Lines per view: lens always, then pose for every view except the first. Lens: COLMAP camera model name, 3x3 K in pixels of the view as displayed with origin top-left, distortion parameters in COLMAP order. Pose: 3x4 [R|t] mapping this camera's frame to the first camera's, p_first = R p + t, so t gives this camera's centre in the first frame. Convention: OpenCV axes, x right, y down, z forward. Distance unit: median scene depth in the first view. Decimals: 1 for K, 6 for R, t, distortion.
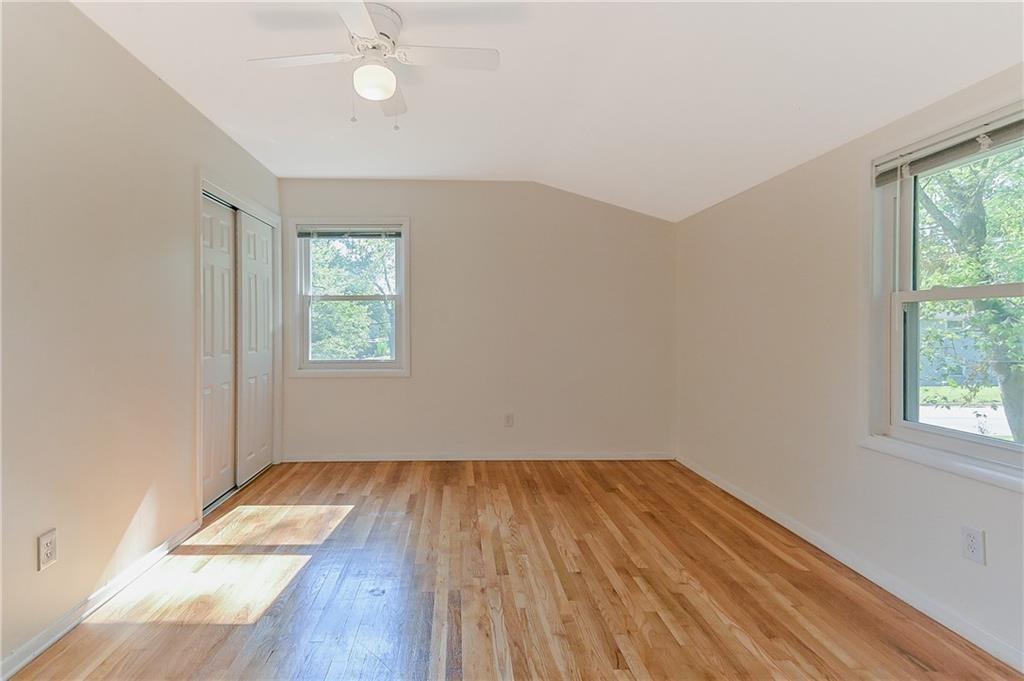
lens RADIAL K [[485.1, 0, 476.3], [0, 485.1, 331.5], [0, 0, 1]] dist [0.053989, -0.019144]
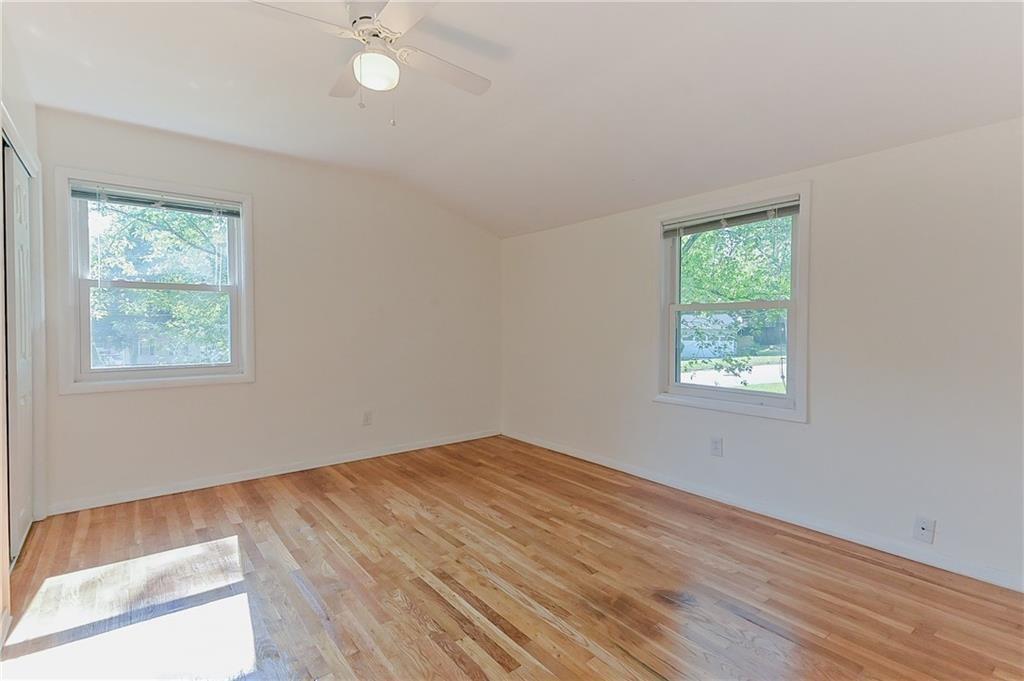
lens RADIAL K [[485.1, 0, 511.6], [0, 485.1, 338.3], [0, 0, 1]] dist [0.053989, -0.019144]
pose [[0.789025, -0.011322, 0.614257, -0.444592], [0.002278, 0.999877, 0.015504, 0.004982], [-0.614357, -0.010834, 0.788954, 0.046447]]
